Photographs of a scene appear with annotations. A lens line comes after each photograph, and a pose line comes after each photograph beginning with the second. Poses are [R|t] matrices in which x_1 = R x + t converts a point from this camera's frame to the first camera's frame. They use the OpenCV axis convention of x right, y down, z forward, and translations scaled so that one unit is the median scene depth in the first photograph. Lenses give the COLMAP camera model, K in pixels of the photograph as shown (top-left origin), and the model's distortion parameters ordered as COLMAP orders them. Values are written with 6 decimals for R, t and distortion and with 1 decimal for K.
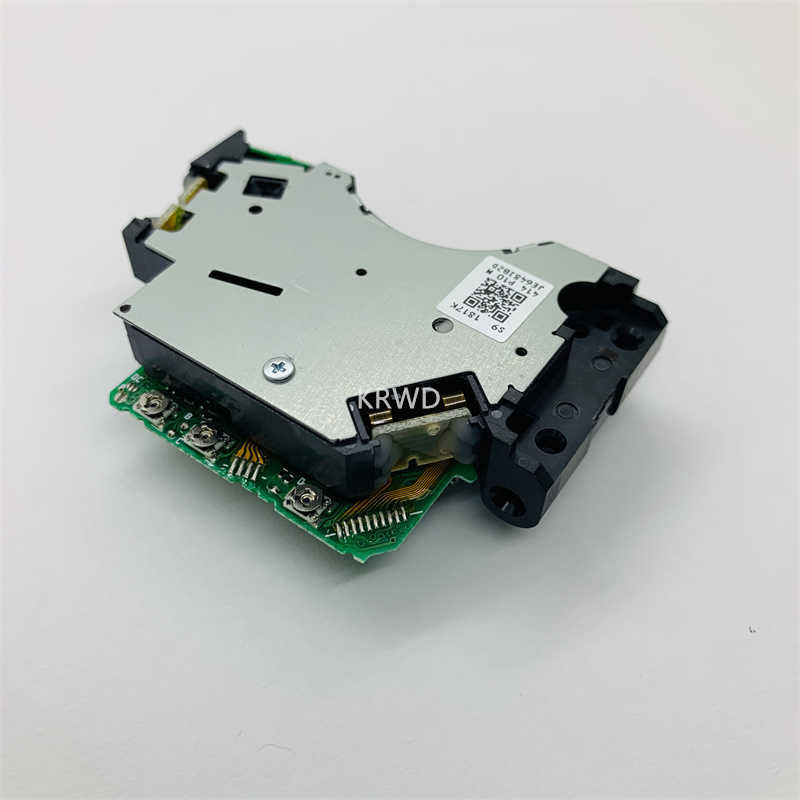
lens RADIAL K [[912.7, 0, 400.0], [0, 912.7, 400.0], [0, 0, 1]] dist [0.121329, 0.003053]
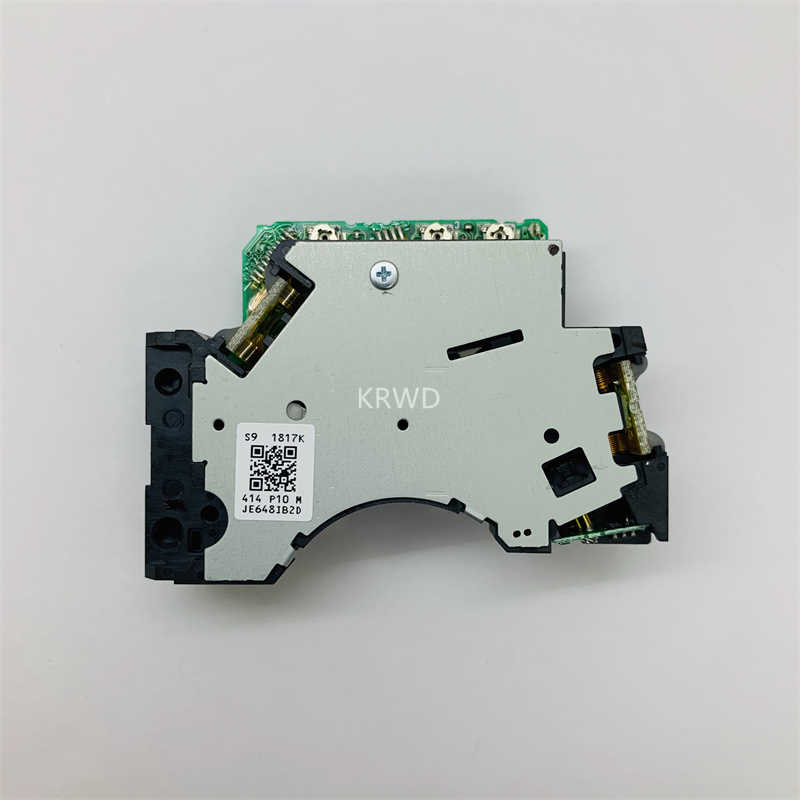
lens RADIAL K [[912.7, 0, 400.0], [0, 912.7, 400.0], [0, 0, 1]] dist [0.121329, 0.003053]
pose [[-0.818702, 0.574146, -0.009165, -0.047119], [-0.426893, -0.597897, 0.678440, -0.821093], [0.384044, 0.559352, 0.734599, 0.257125]]
